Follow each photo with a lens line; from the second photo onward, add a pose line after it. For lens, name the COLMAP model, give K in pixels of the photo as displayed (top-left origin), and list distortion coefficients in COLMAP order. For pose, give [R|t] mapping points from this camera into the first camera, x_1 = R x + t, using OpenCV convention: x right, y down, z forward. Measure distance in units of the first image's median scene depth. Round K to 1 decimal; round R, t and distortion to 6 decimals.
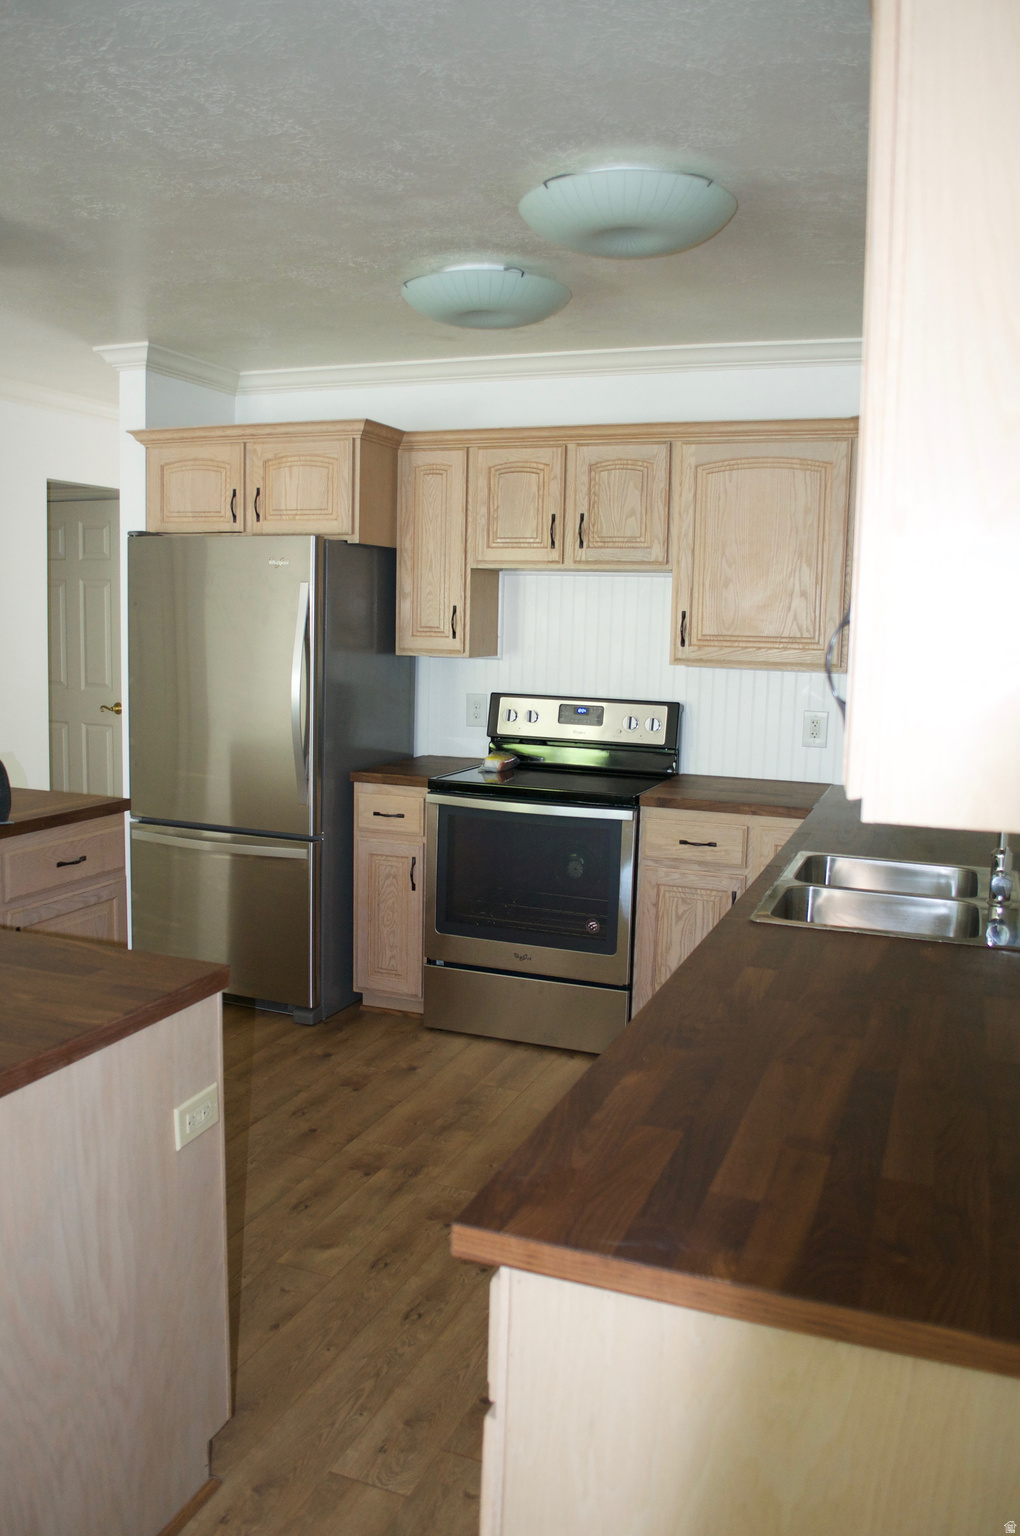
lens RADIAL K [[1208.8, 0, 510.0], [0, 1208.8, 768.0], [0, 0, 1]] dist [-0.077599, 0.000494]
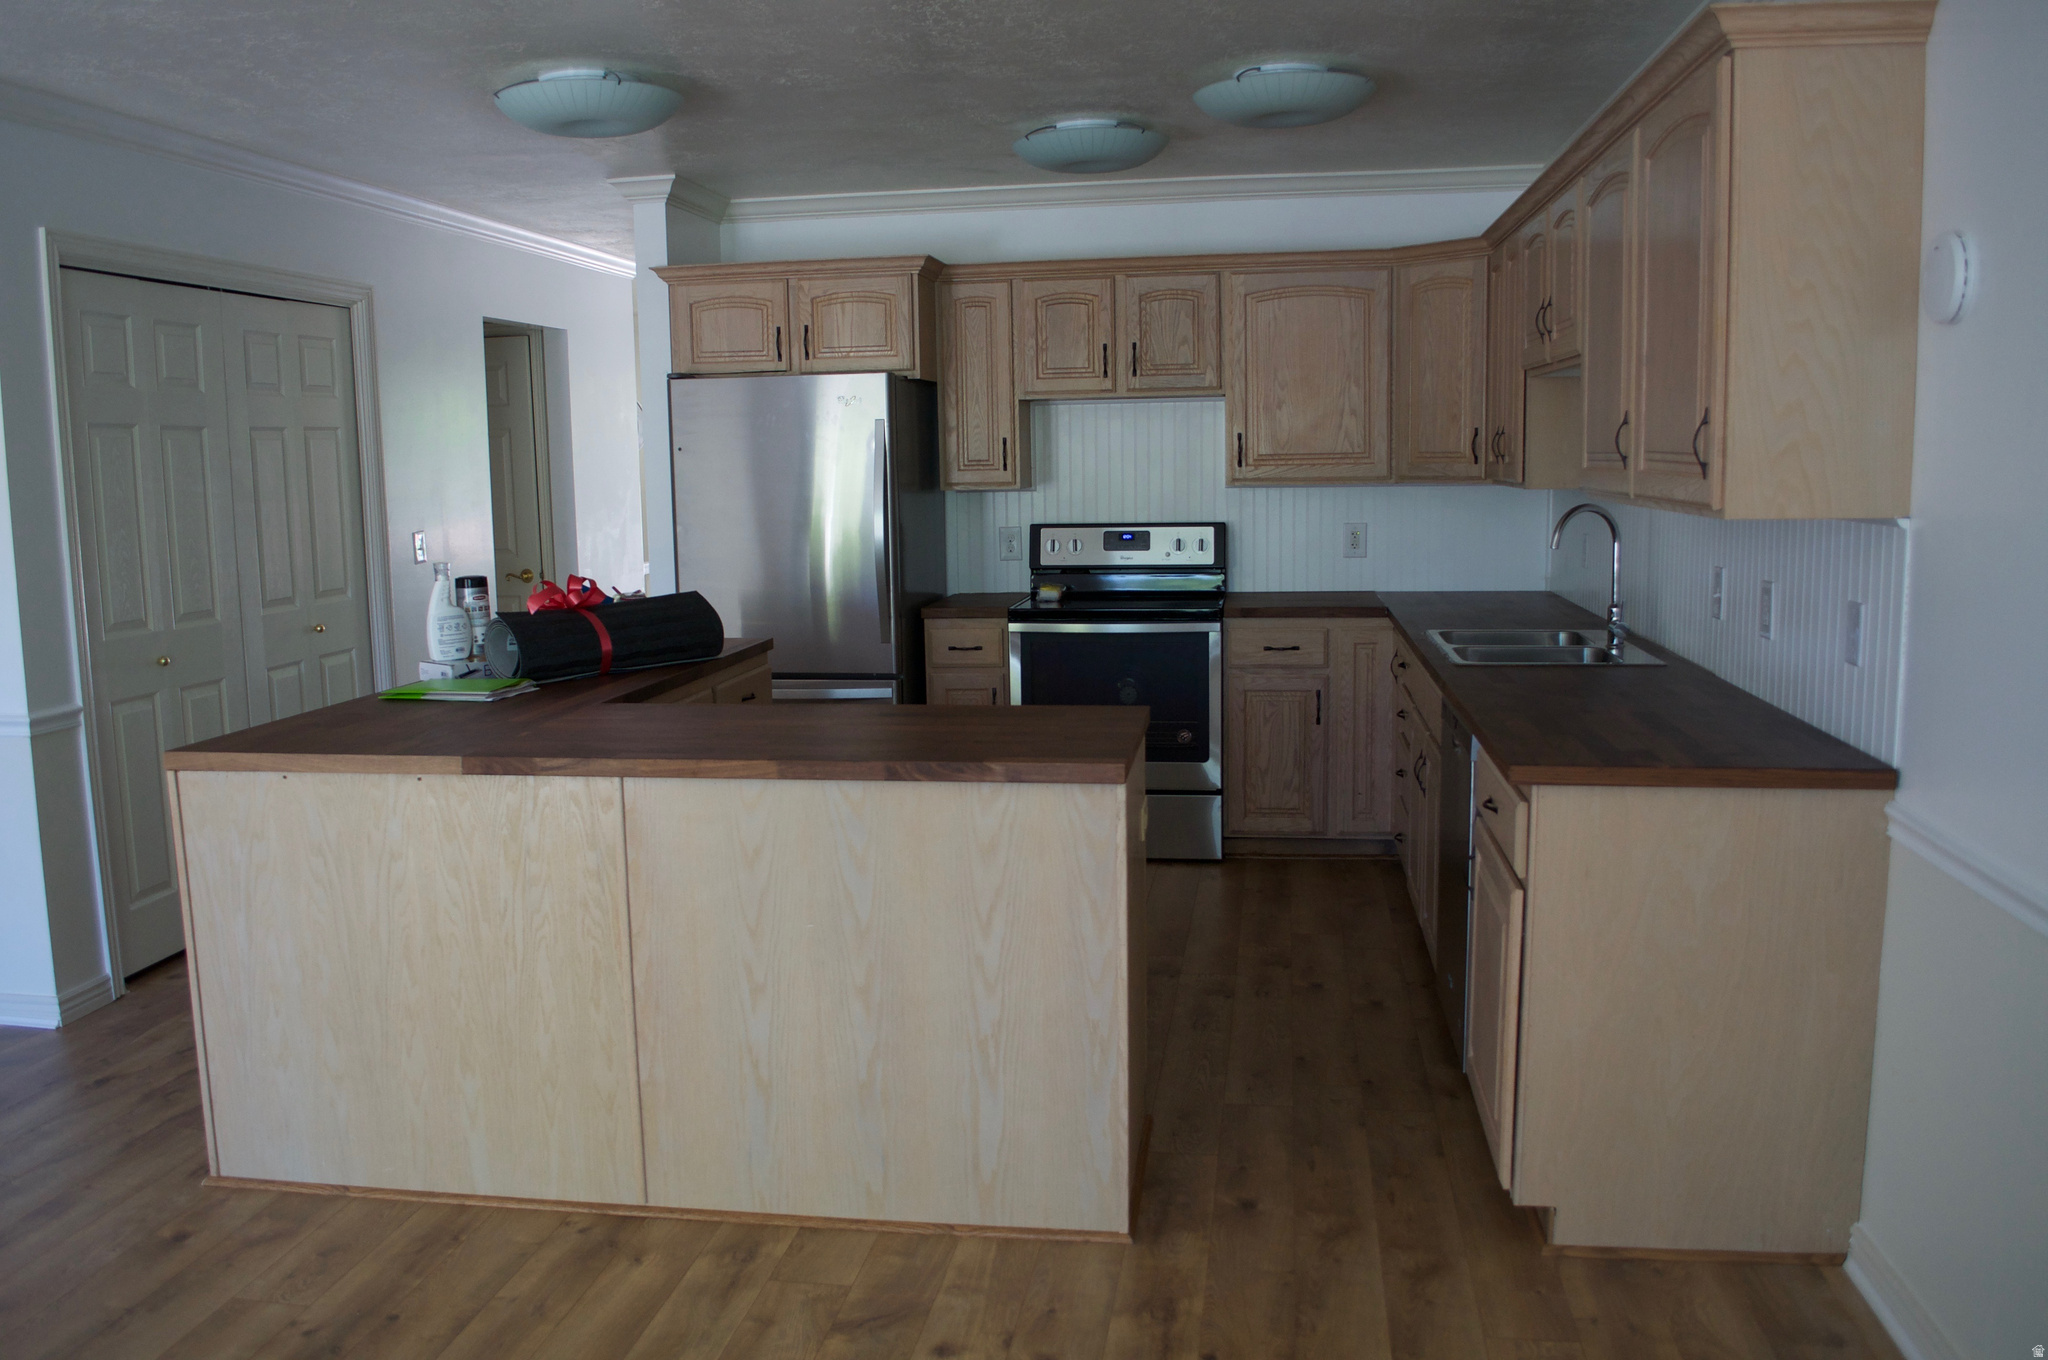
lens RADIAL K [[1611.8, 0, 1017.2], [0, 1611.8, 676.8], [0, 0, 1]] dist [-0.077599, 0.000494]
pose [[0.976284, -0.072760, 0.203902, -0.338015], [0.070402, 0.997341, 0.018804, 0.040701], [-0.204728, -0.004003, 0.978811, -0.323945]]
